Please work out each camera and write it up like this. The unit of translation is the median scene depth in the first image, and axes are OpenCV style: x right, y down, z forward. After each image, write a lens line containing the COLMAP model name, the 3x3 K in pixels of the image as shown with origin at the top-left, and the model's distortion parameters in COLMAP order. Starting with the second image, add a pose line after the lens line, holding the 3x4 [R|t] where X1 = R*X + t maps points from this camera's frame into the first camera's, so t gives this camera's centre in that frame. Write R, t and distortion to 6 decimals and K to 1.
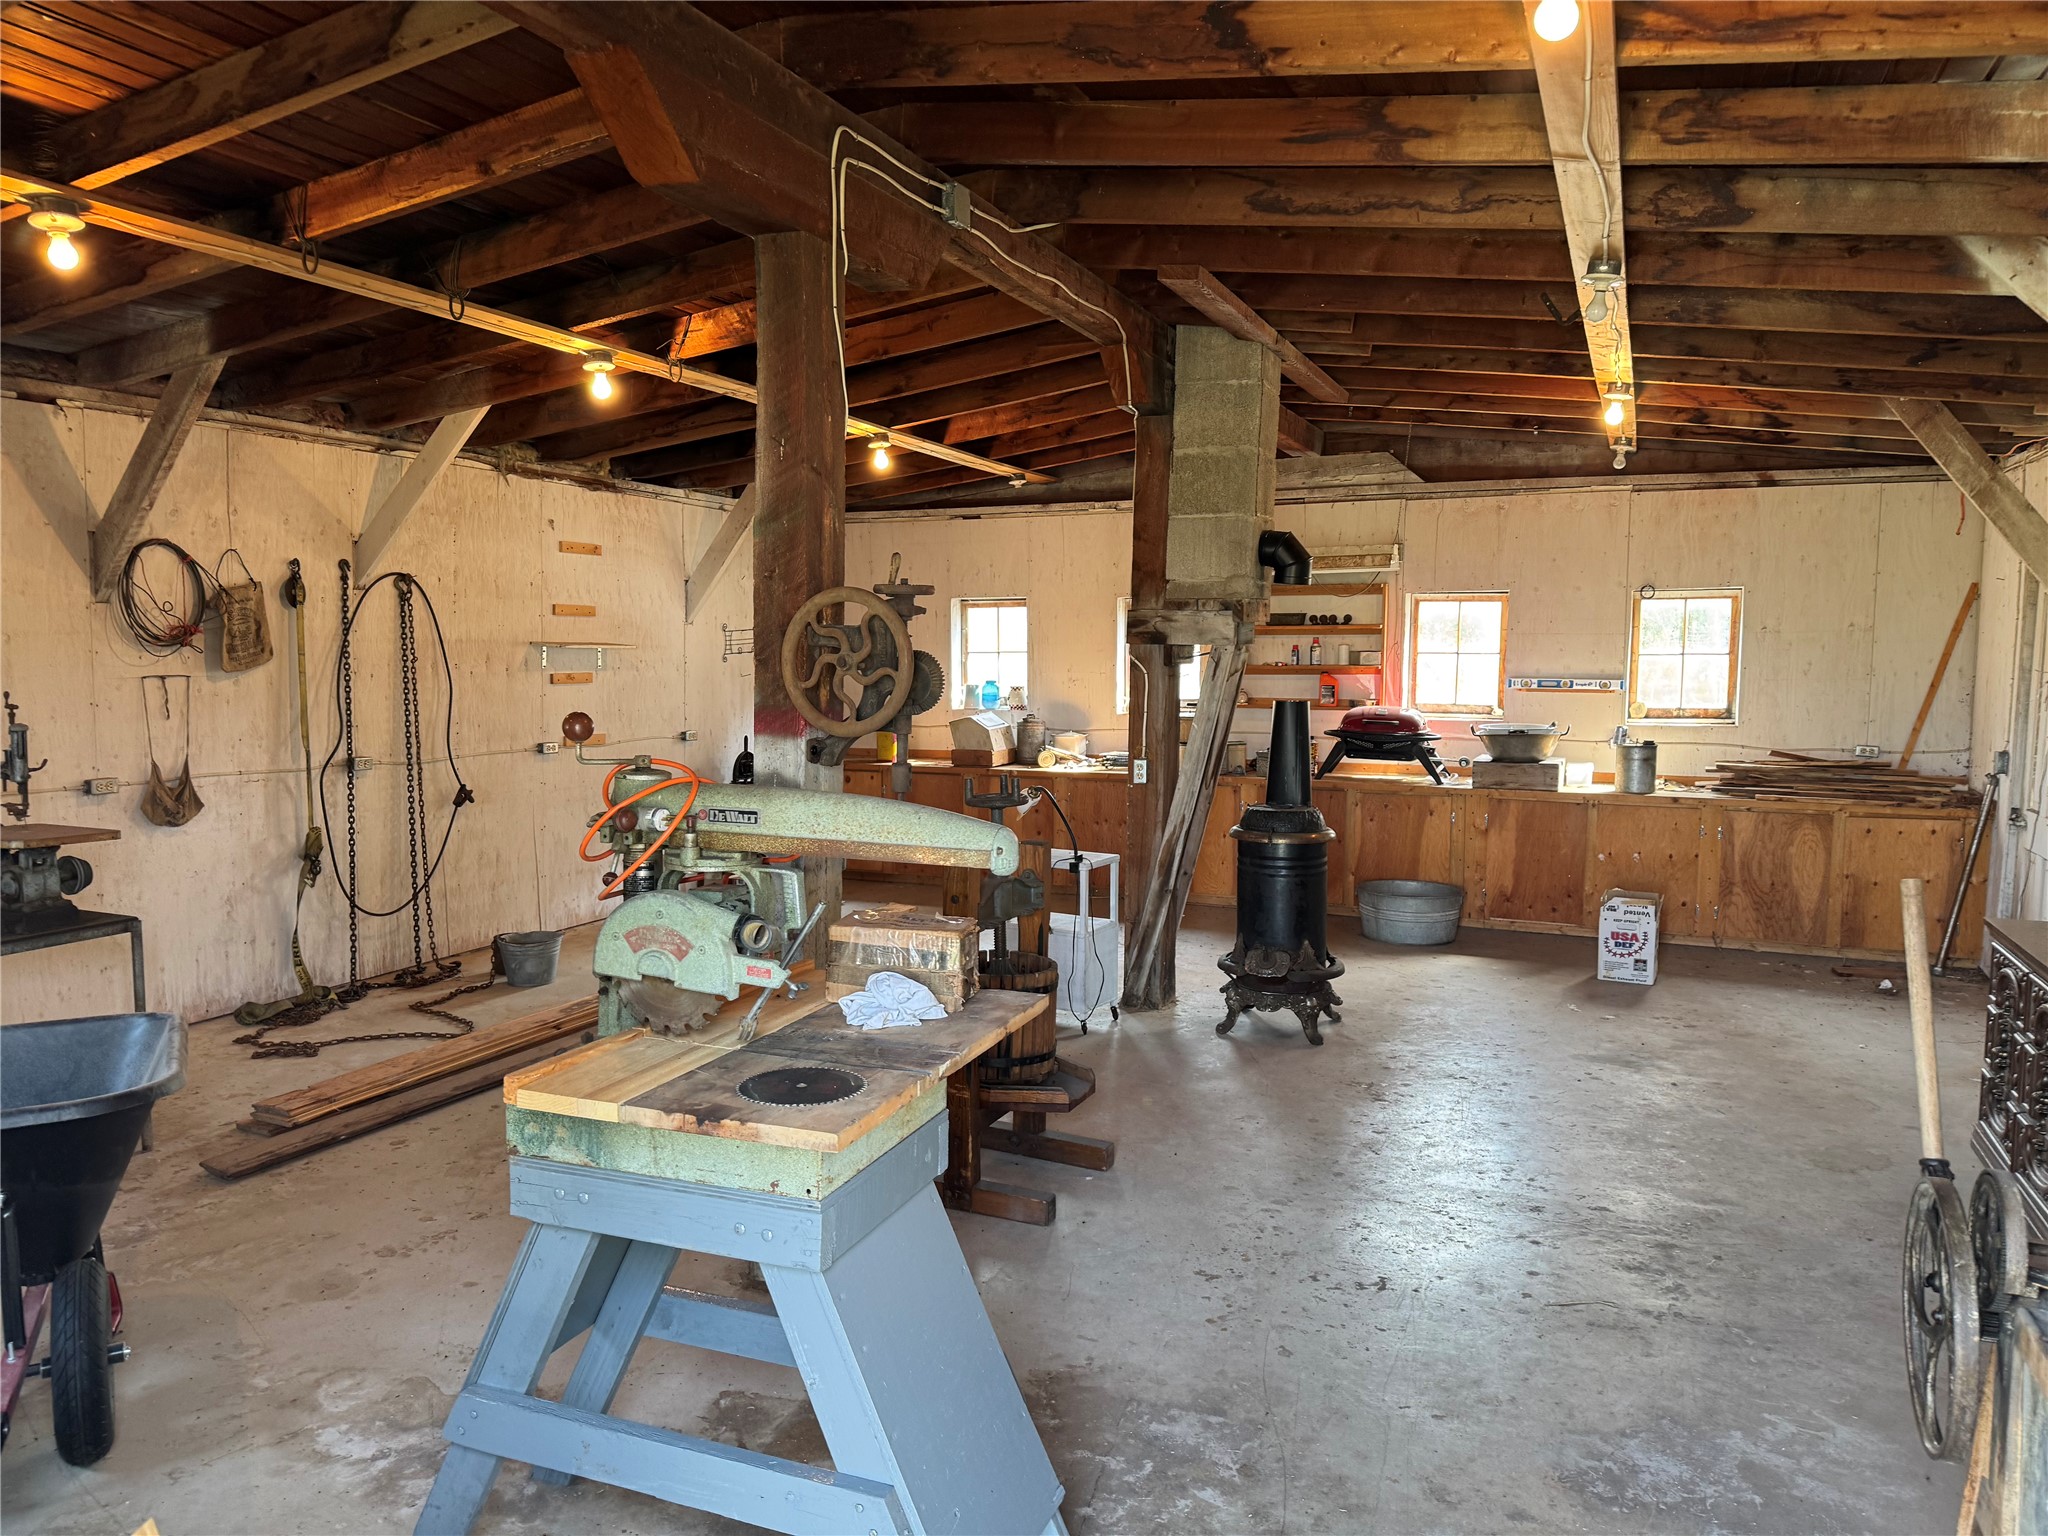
lens RADIAL K [[1459.1, 0, 1024.0], [0, 1459.1, 768.0], [0, 0, 1]] dist [0.039505, -0.032220]
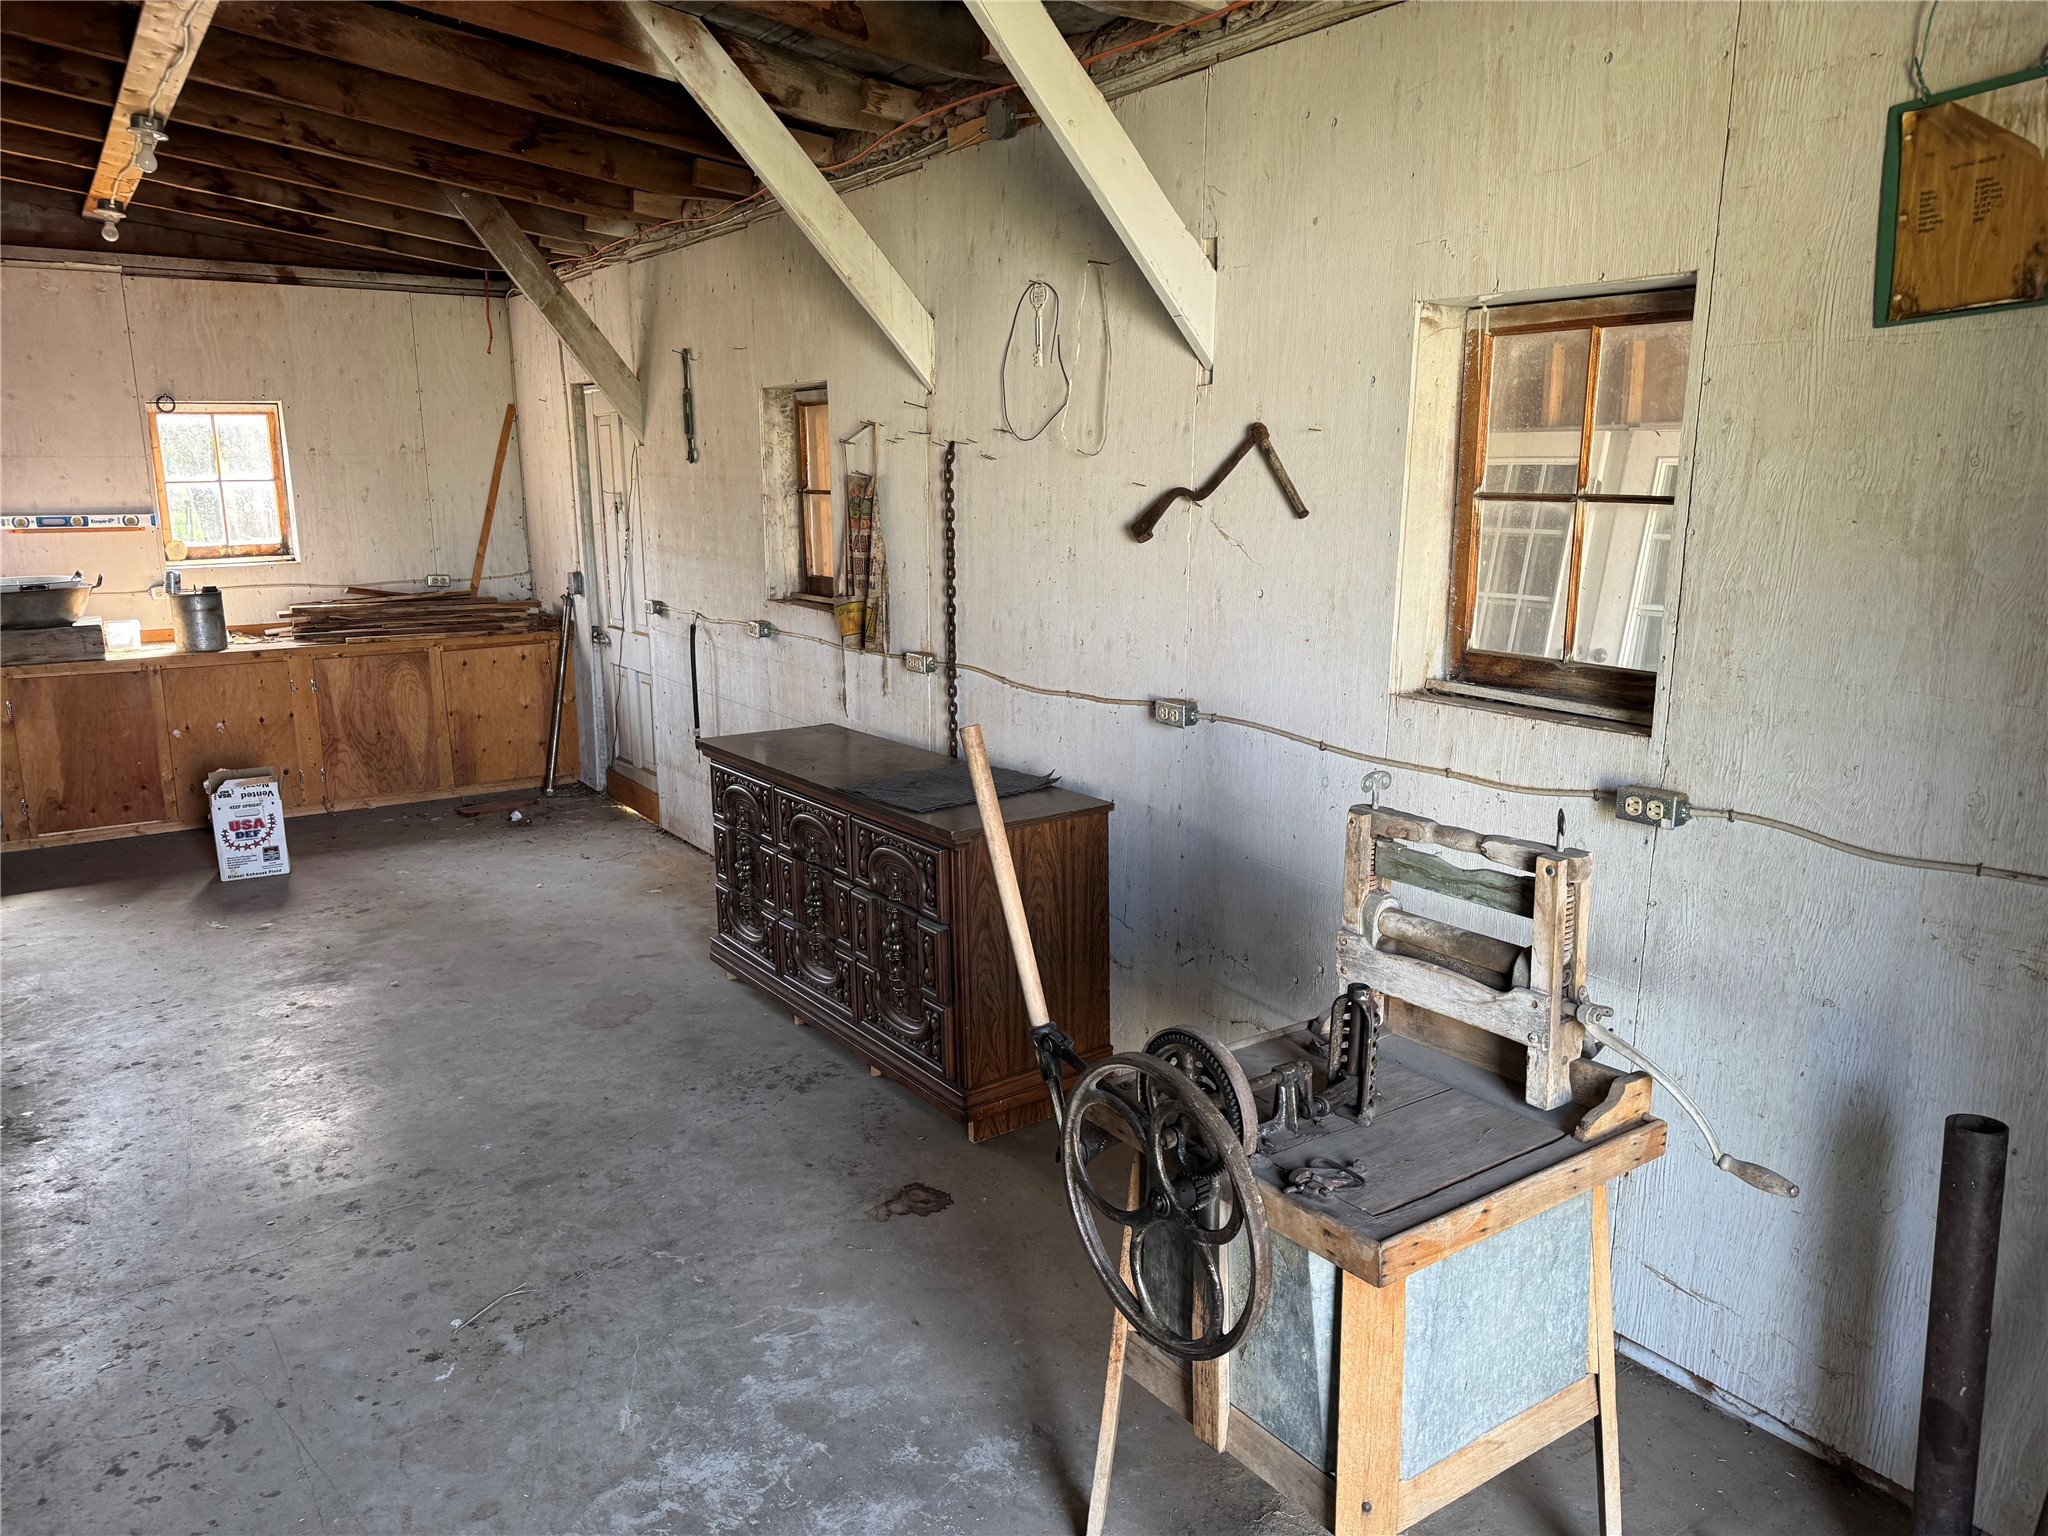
lens RADIAL K [[1459.1, 0, 1024.0], [0, 1459.1, 768.0], [0, 0, 1]] dist [0.039505, -0.032220]
pose [[0.541030, -0.178205, 0.821906, -0.030748], [0.084740, 0.983870, 0.157540, -0.010168], [-0.836723, -0.015586, 0.547404, 0.161071]]
